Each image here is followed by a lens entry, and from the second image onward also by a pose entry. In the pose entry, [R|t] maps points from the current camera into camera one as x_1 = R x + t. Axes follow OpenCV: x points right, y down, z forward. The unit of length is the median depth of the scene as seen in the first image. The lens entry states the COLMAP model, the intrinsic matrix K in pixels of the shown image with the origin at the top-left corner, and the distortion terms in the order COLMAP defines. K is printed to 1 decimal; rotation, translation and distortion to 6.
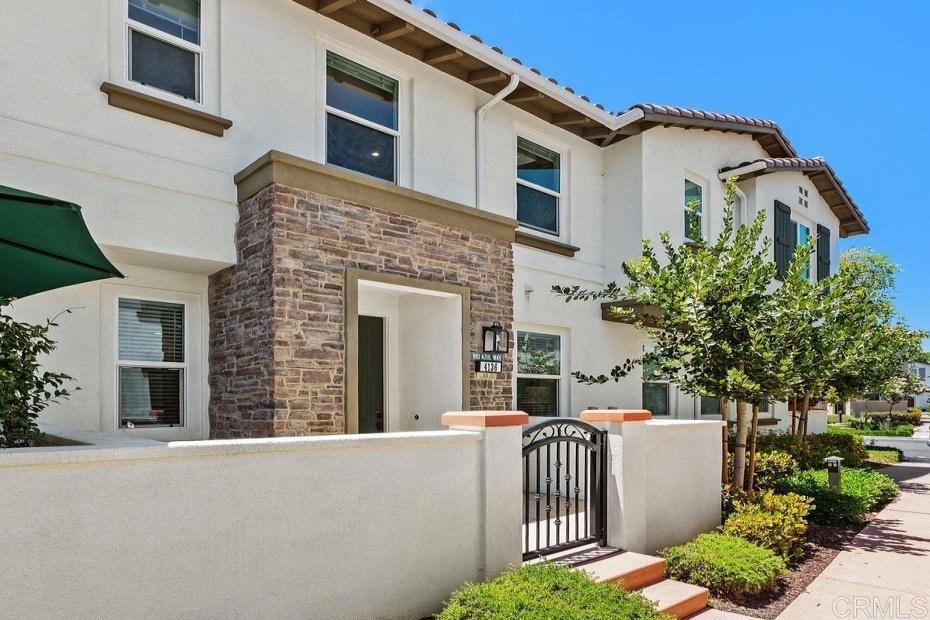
lens RADIAL K [[409.8, 0, 464.2], [0, 409.8, 303.6], [0, 0, 1]] dist [-0.002204, 0.000447]
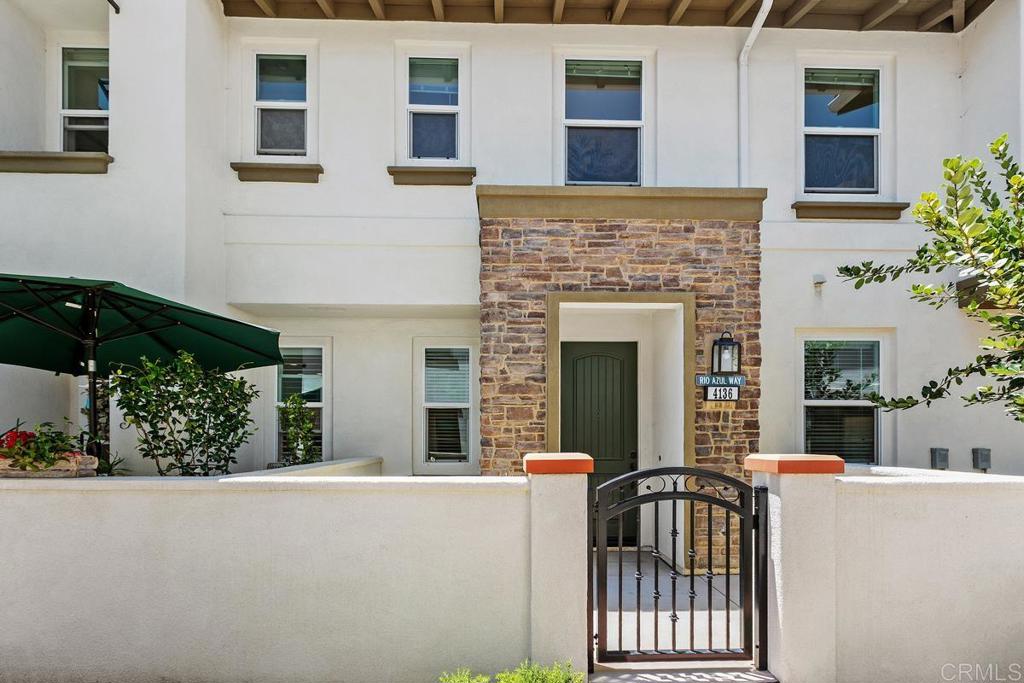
lens RADIAL K [[460.3, 0, 512.0], [0, 460.3, 341.5], [0, 0, 1]] dist [-0.000703, 0.000172]
pose [[0.855493, -0.106109, -0.506825, 0.143612], [0.119723, 0.992791, -0.005766, 0.016550], [0.503783, -0.055745, 0.862029, 0.075929]]
